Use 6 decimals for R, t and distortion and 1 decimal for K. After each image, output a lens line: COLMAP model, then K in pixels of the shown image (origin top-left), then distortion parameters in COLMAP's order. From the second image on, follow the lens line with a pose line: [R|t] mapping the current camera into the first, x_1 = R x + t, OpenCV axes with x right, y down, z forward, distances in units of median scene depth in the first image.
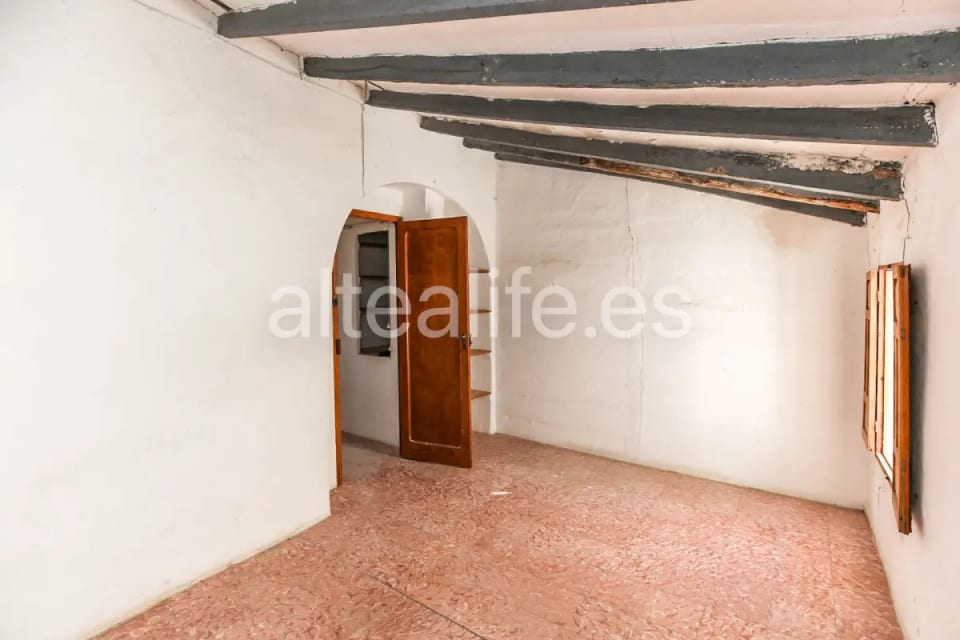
lens RADIAL K [[449.4, 0, 474.7], [0, 449.4, 292.9], [0, 0, 1]] dist [-0.041022, 0.012226]
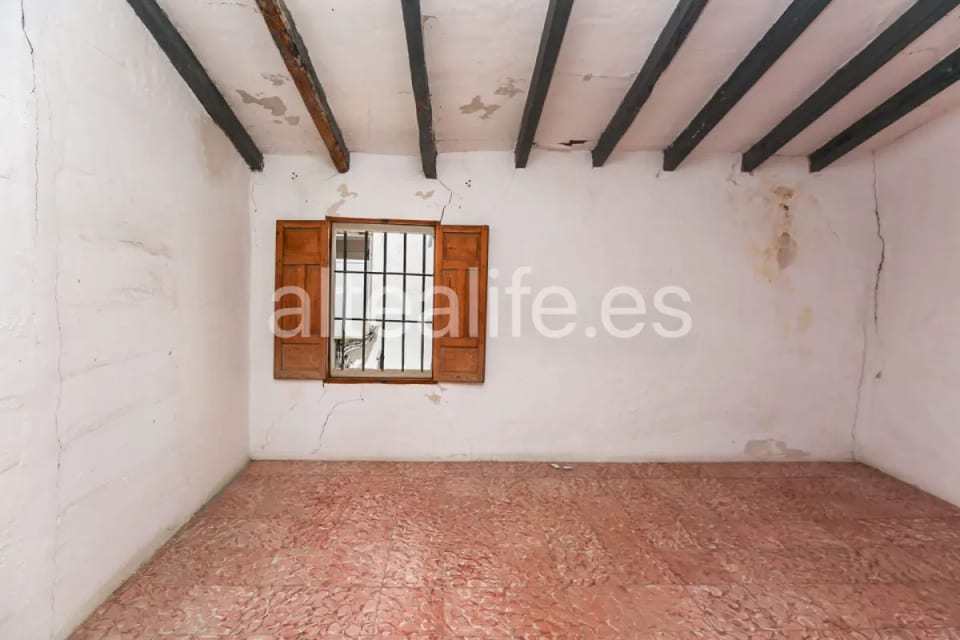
lens RADIAL K [[449.4, 0, 474.7], [0, 449.4, 292.9], [0, 0, 1]] dist [-0.041022, 0.012226]
pose [[-0.634099, -0.041497, 0.772138, -0.245335], [-0.005797, 0.998786, 0.048916, 0.081099], [-0.773230, 0.026541, -0.633569, 1.517559]]
